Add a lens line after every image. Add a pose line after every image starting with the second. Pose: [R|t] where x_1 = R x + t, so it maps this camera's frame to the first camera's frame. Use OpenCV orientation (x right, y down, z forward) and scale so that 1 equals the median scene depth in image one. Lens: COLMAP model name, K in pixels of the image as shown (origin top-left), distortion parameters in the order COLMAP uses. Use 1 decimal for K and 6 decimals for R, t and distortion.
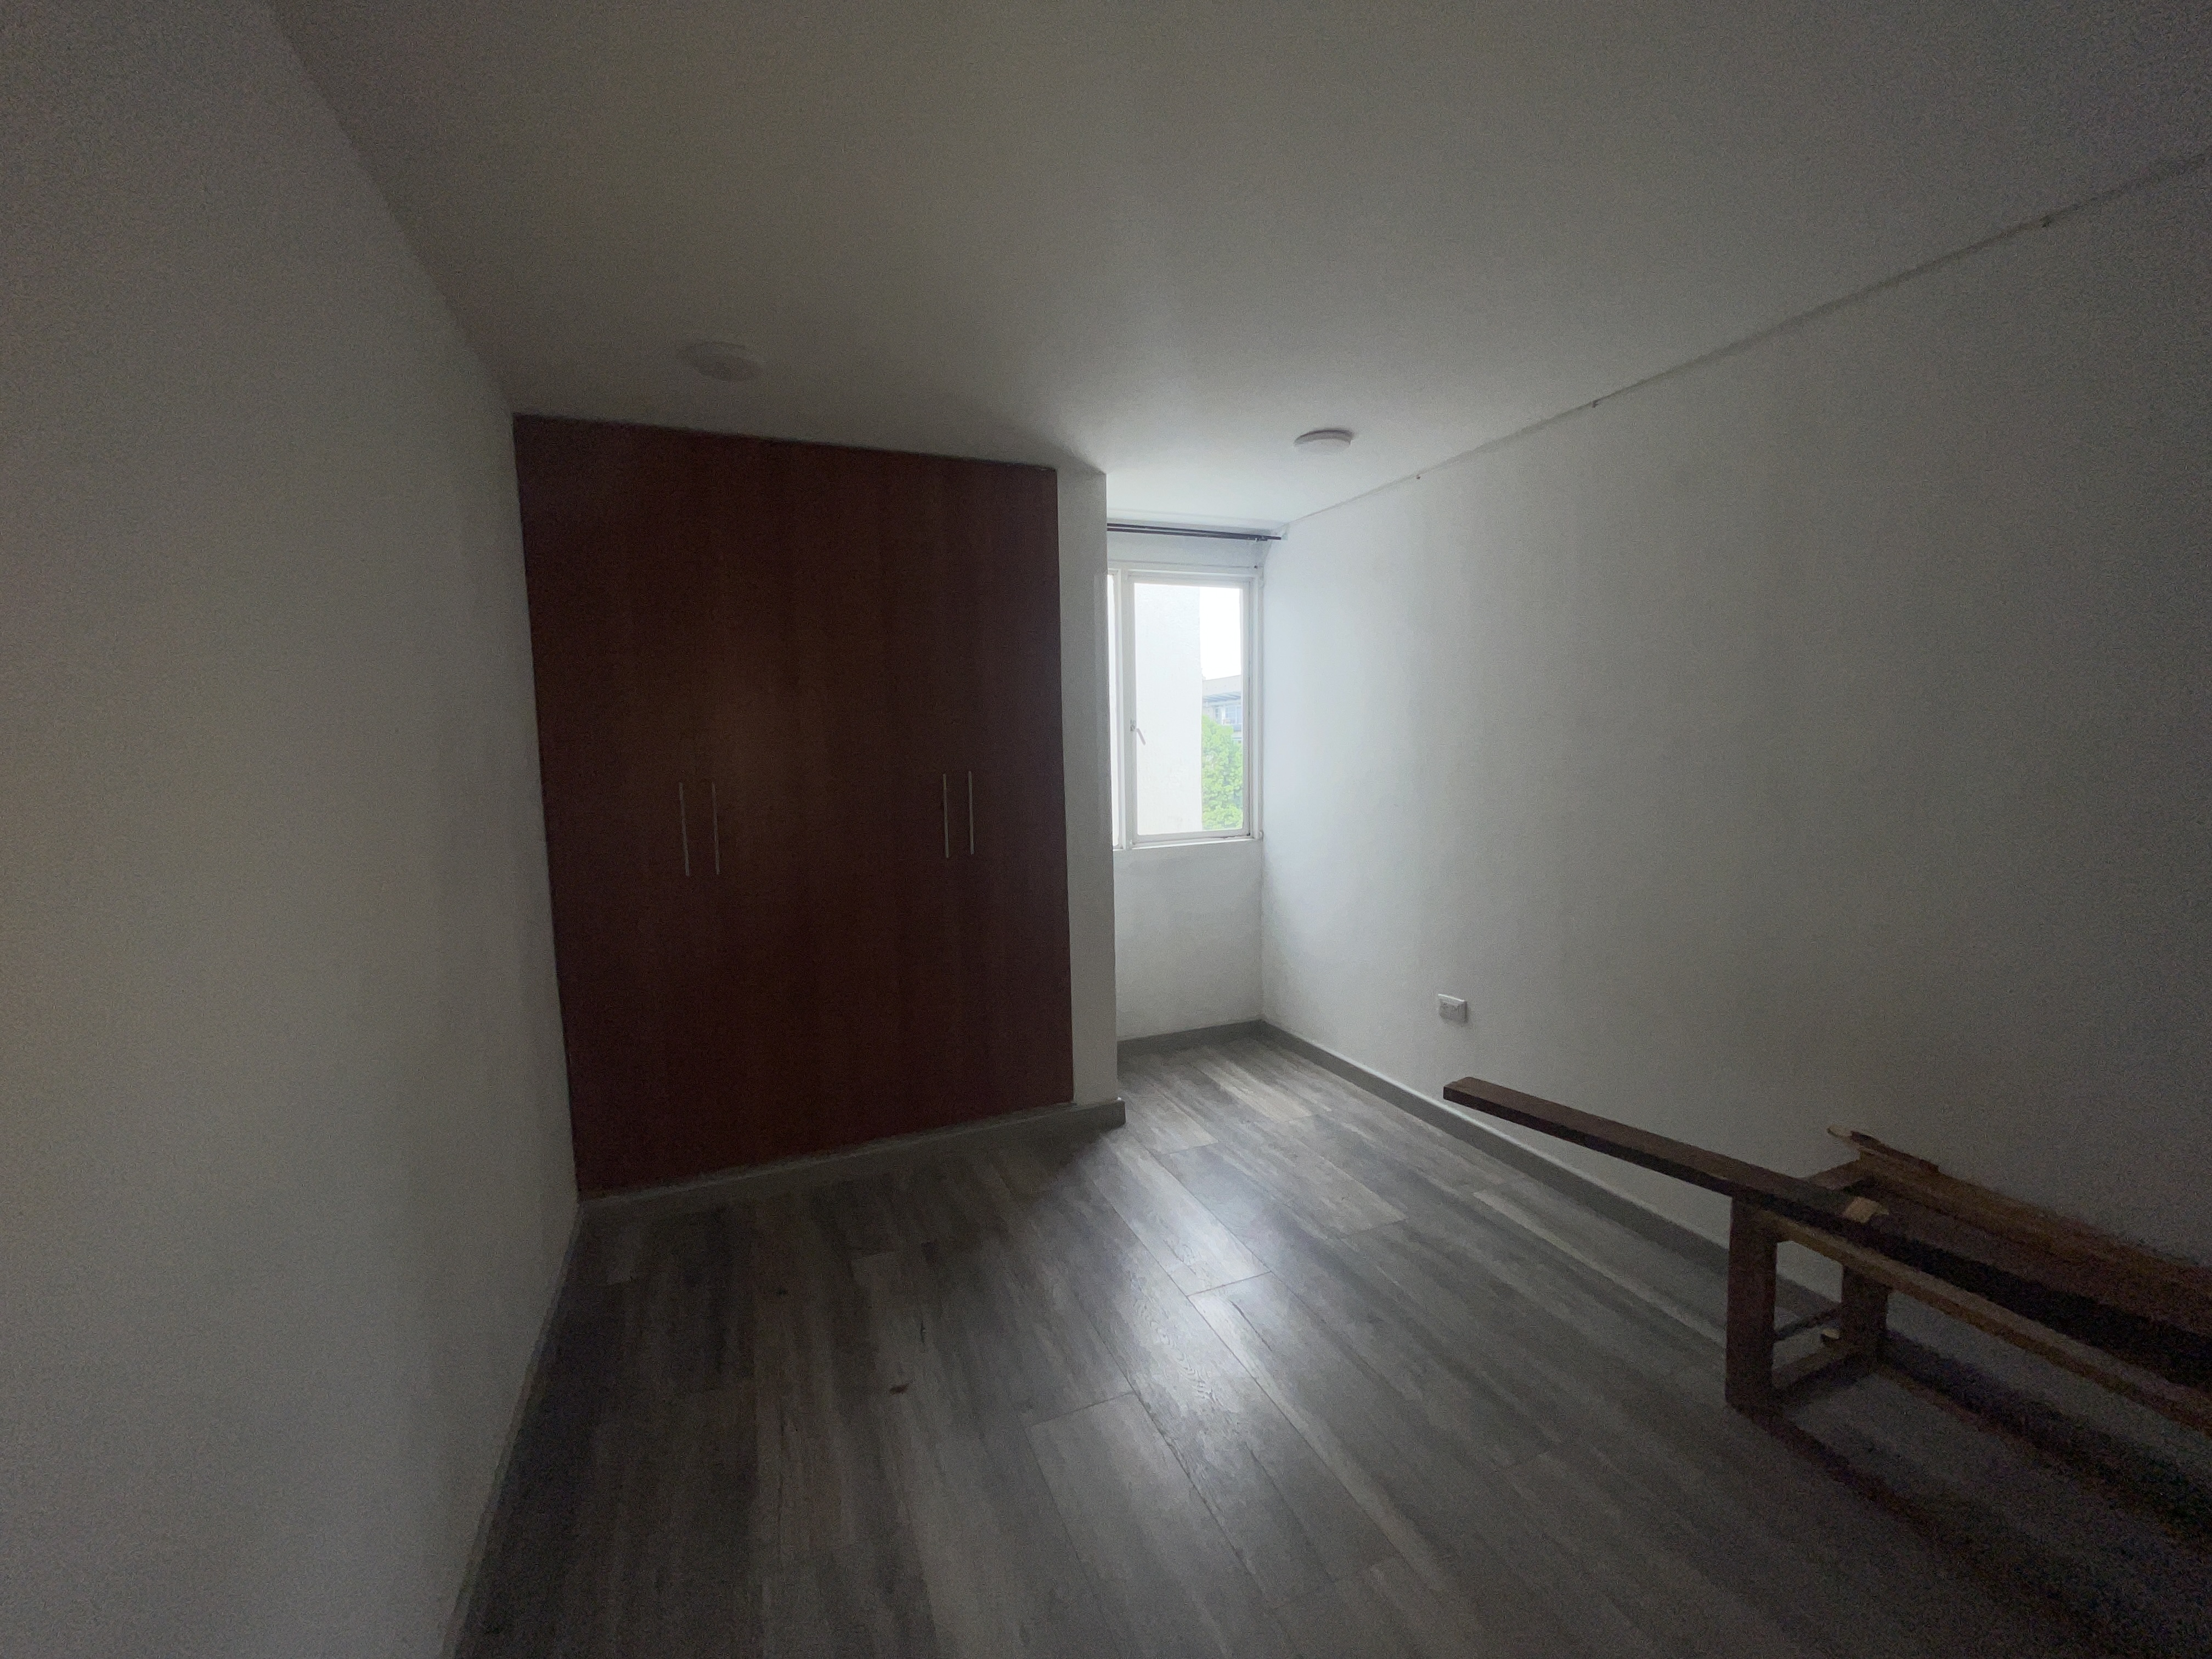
lens RADIAL K [[895.0, 0, 1101.8], [0, 895.0, 826.4], [0, 0, 1]] dist [0.002969, 0.000317]
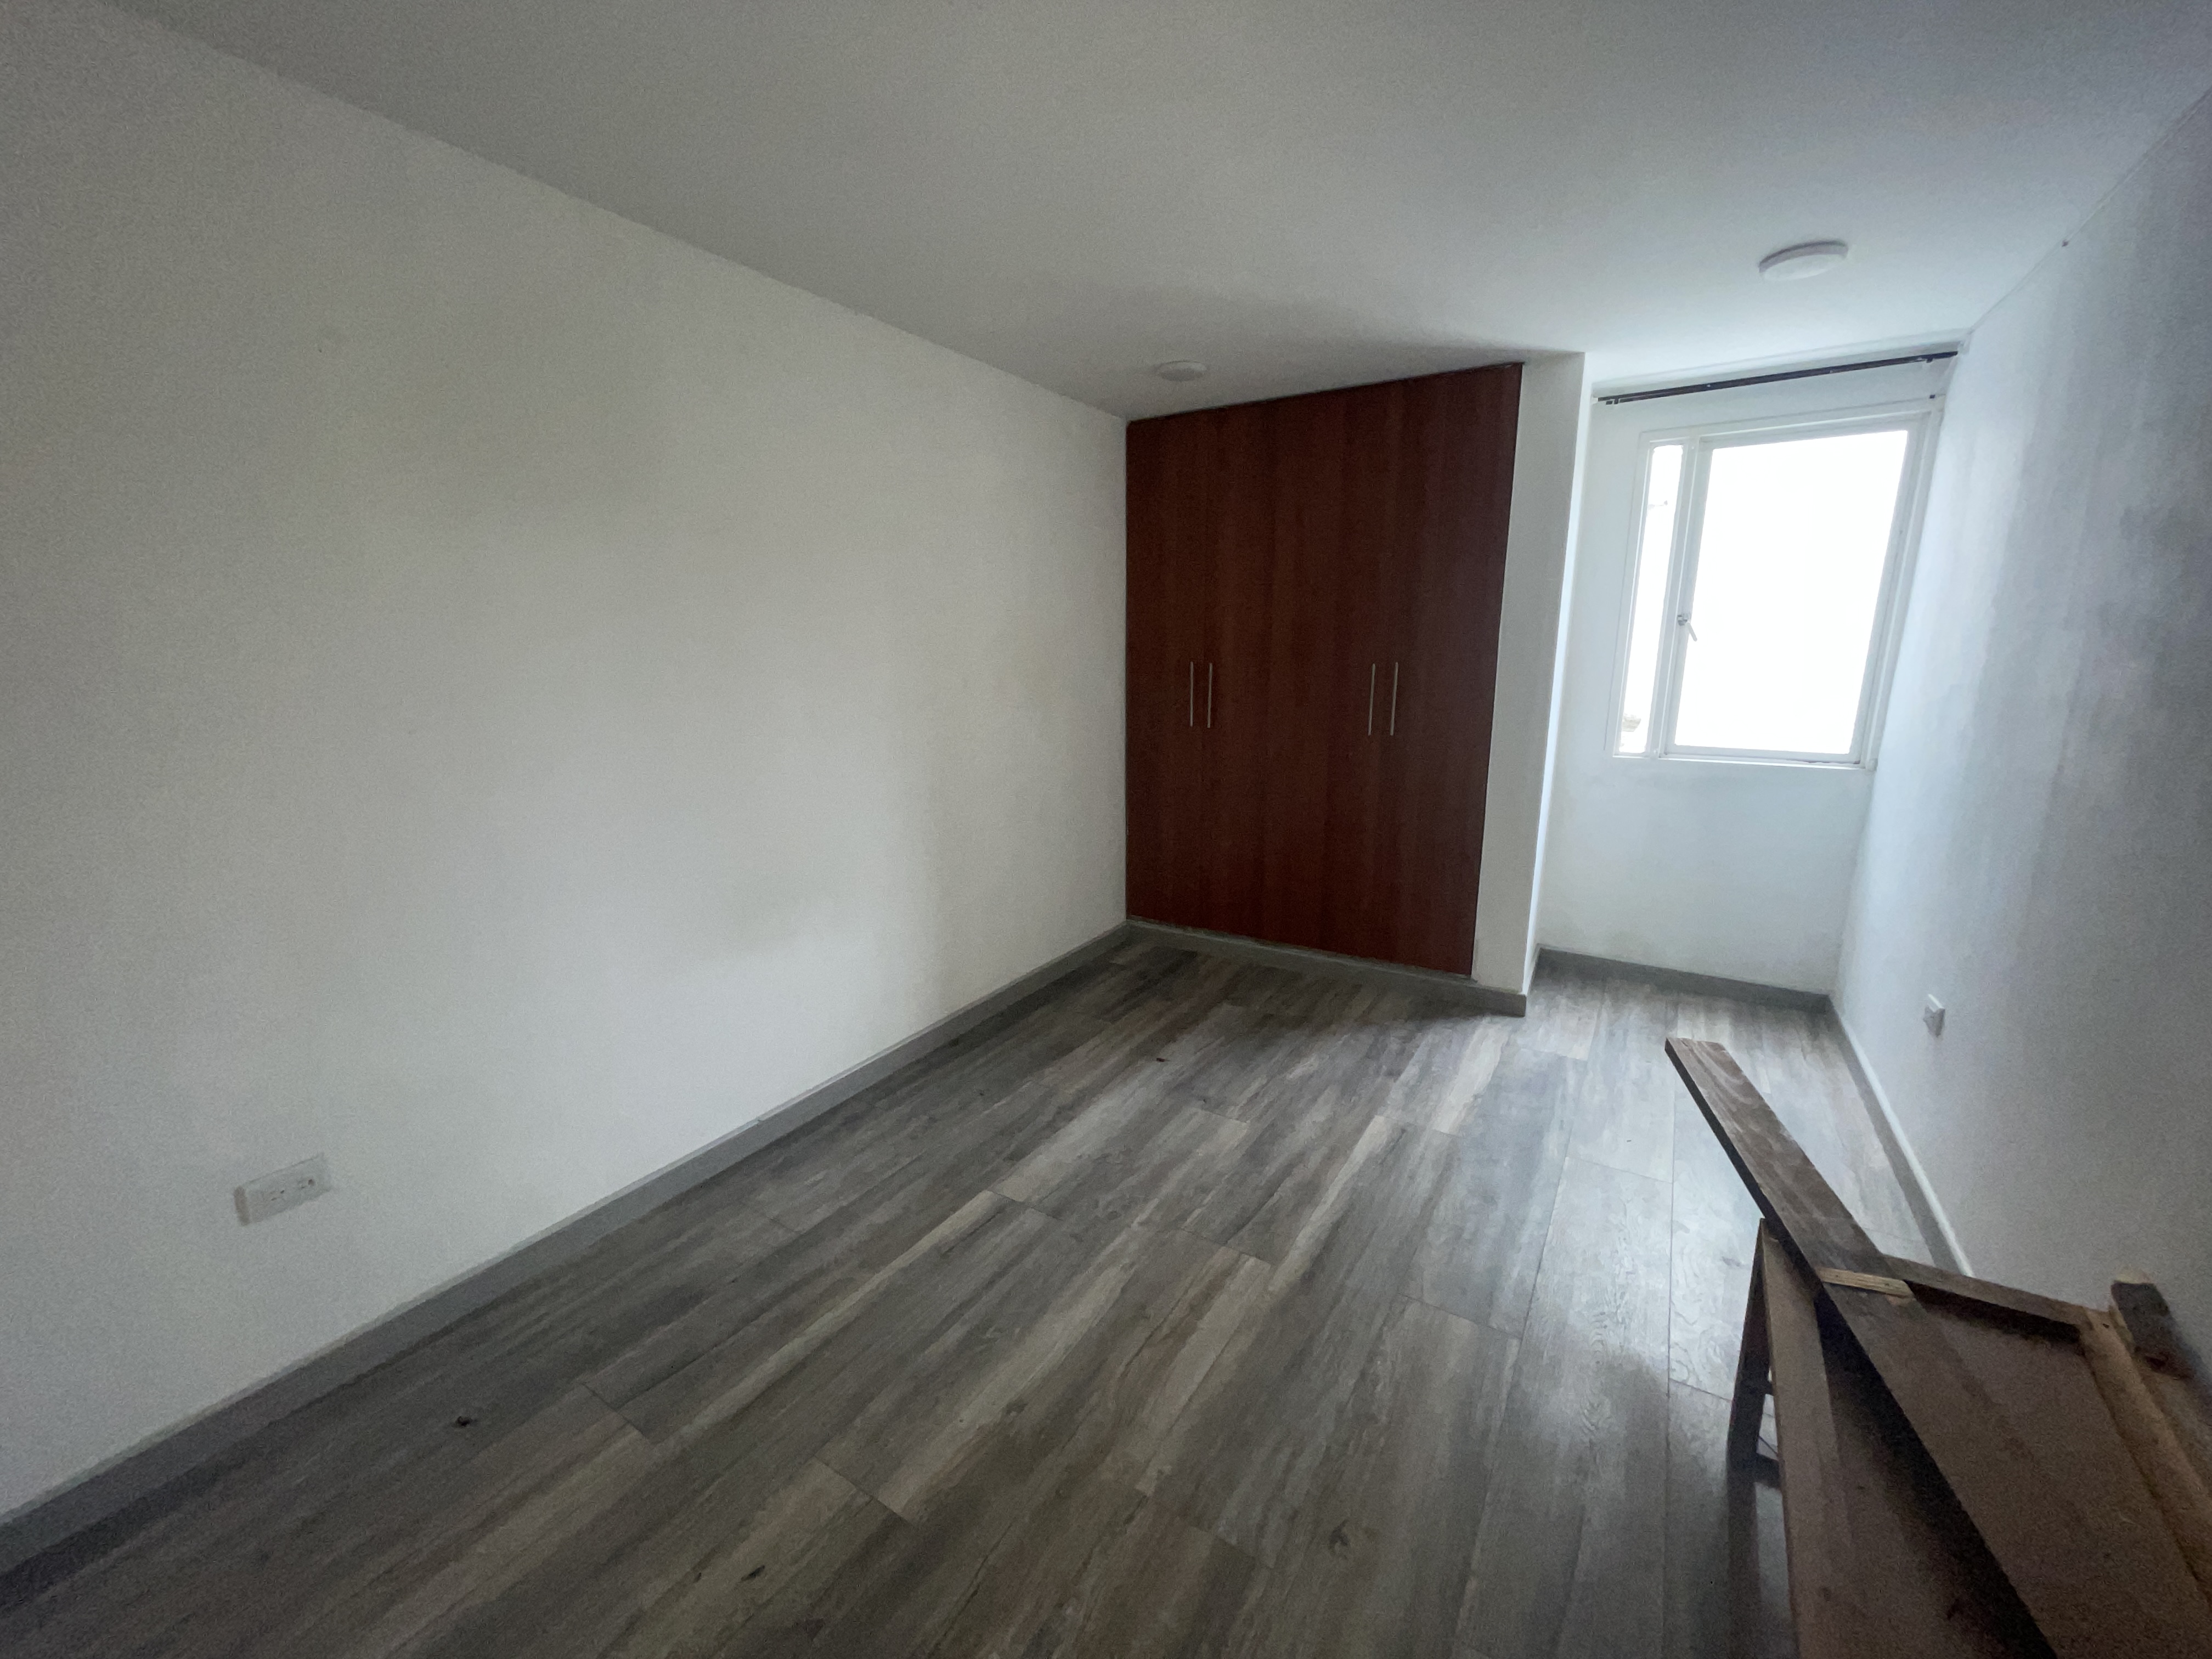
lens RADIAL K [[895.0, 0, 1101.8], [0, 895.0, 826.4], [0, 0, 1]] dist [0.002969, 0.000317]
pose [[0.570636, 0.187960, -0.799403, 0.582615], [-0.087128, 0.981817, 0.168655, -0.015077], [0.816568, -0.026591, 0.576636, 0.020759]]
